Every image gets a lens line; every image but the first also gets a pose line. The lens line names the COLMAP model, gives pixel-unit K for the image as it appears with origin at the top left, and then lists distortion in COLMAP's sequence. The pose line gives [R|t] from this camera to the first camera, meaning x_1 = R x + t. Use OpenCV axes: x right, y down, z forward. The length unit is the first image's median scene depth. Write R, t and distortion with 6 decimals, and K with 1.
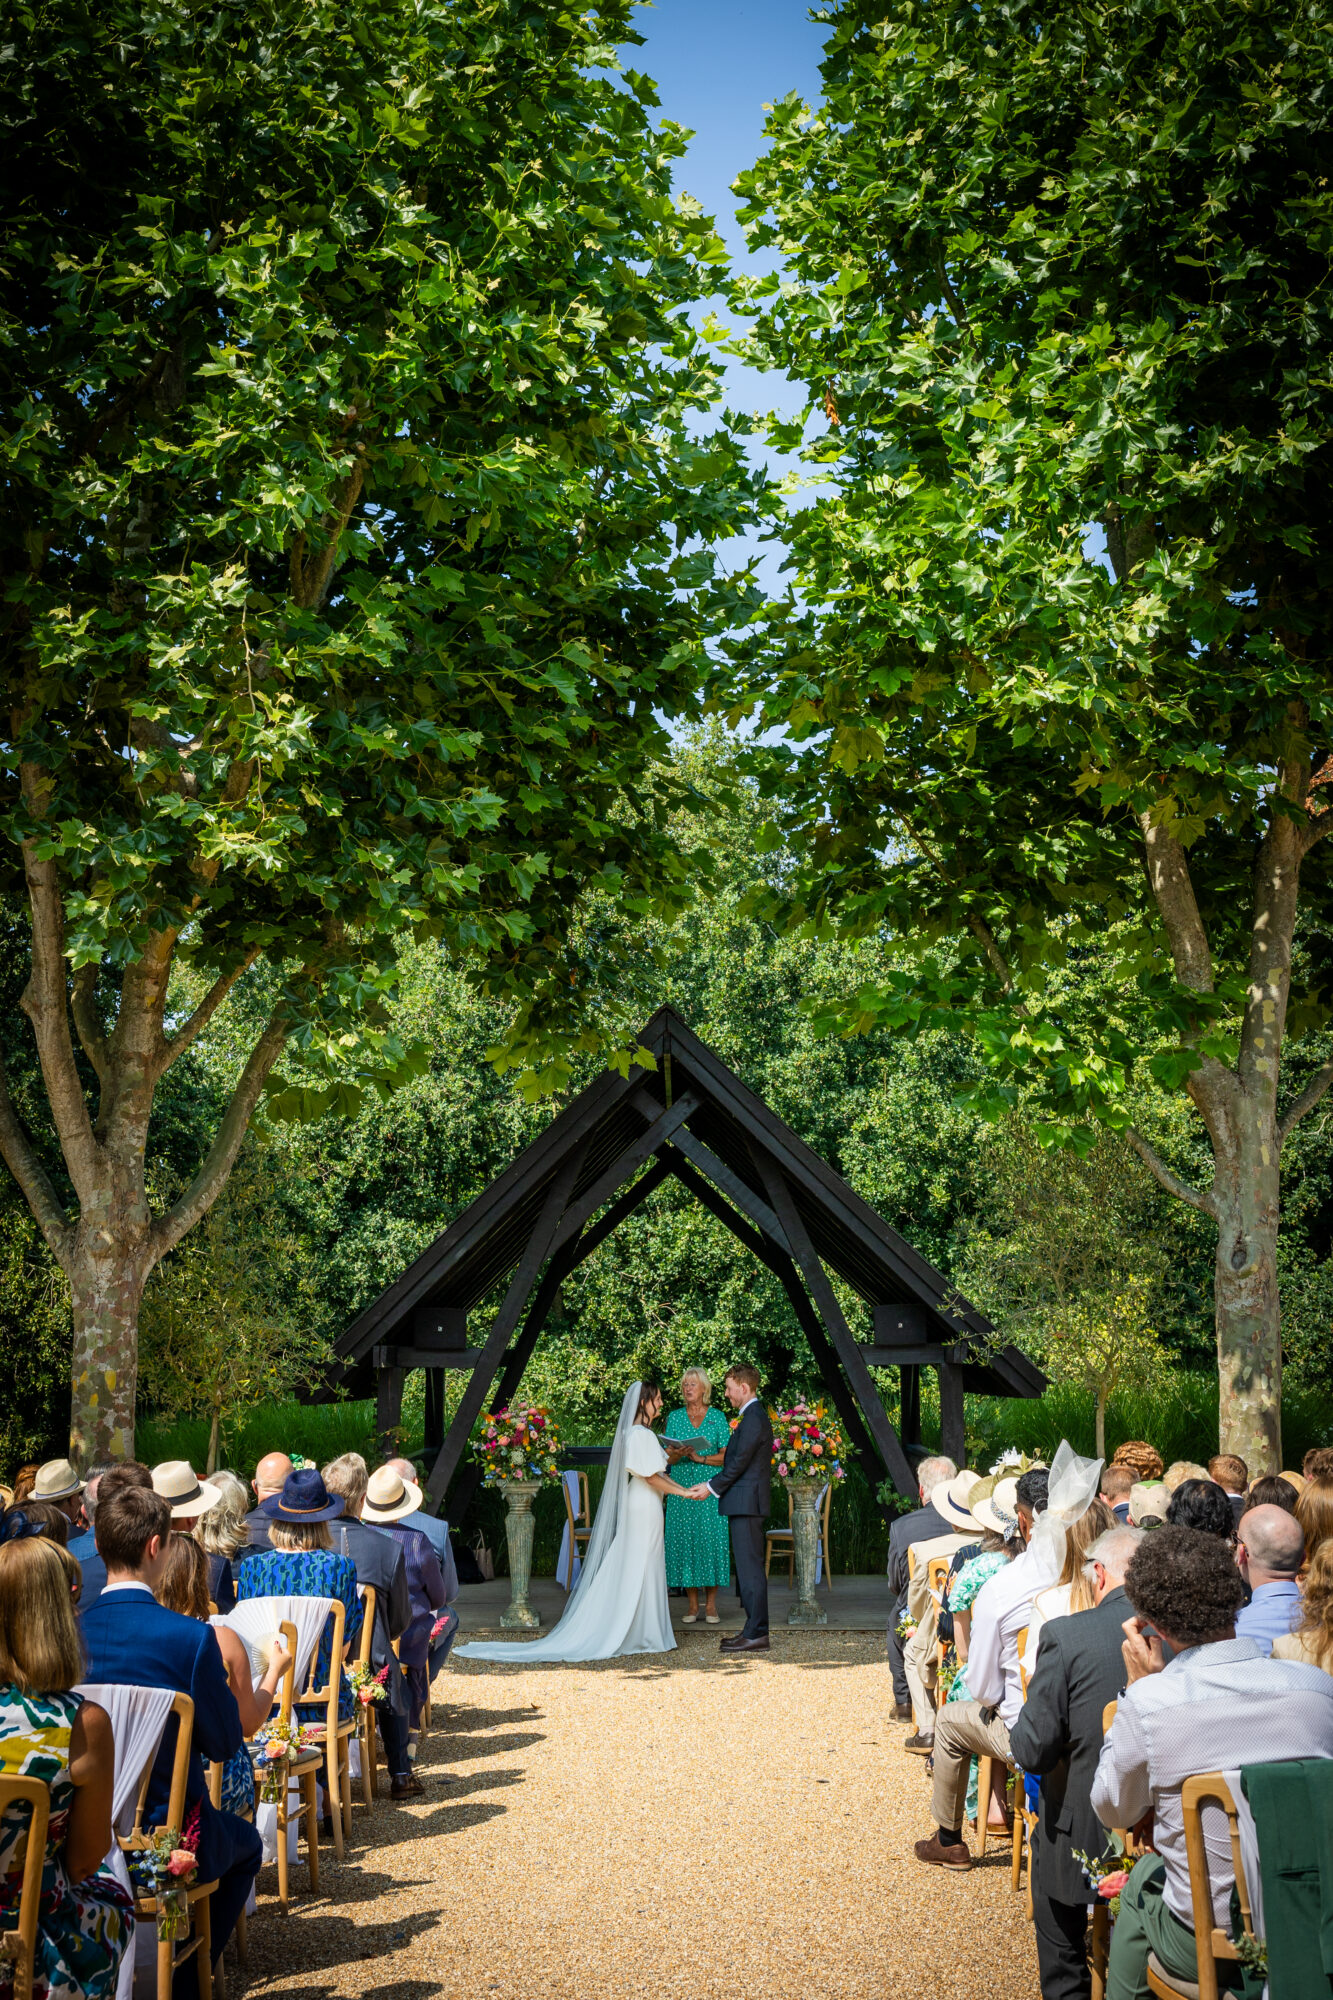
lens RADIAL K [[2493.6, 0, 624.4], [0, 2493.6, 891.5], [0, 0, 1]] dist [-0.003611, -0.012920]
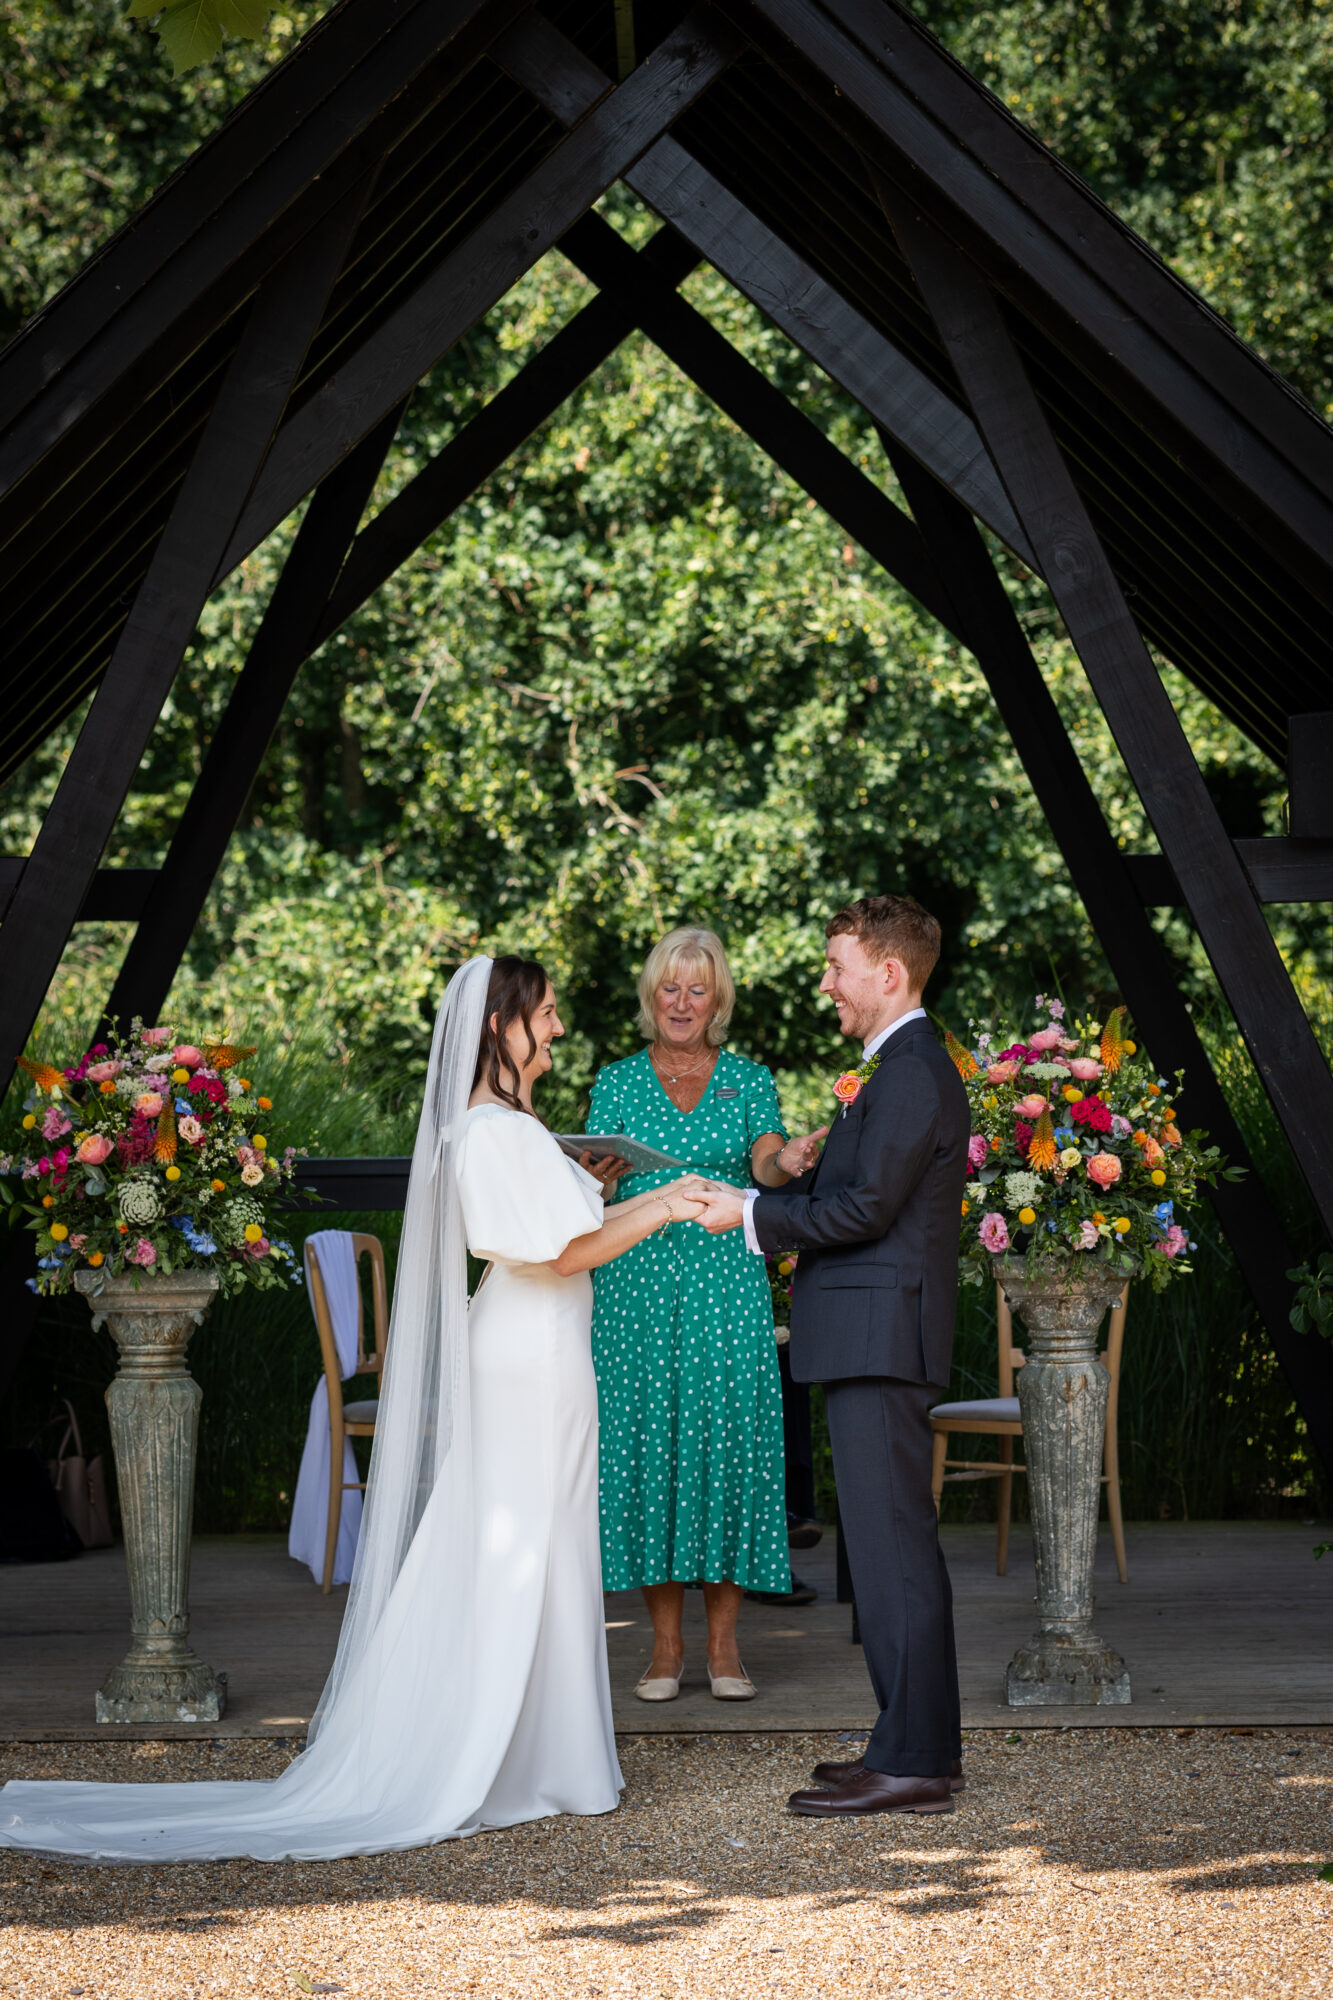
lens RADIAL K [[4845.0, 0, 666.5], [0, 4845.0, 1000.0], [0, 0, 1]] dist [-0.119744, -0.152205]
pose [[0.999825, -0.005830, 0.017796, 0.008212], [0.002255, 0.980868, 0.194662, 0.058338], [-0.018590, -0.194587, 0.980709, 0.282066]]
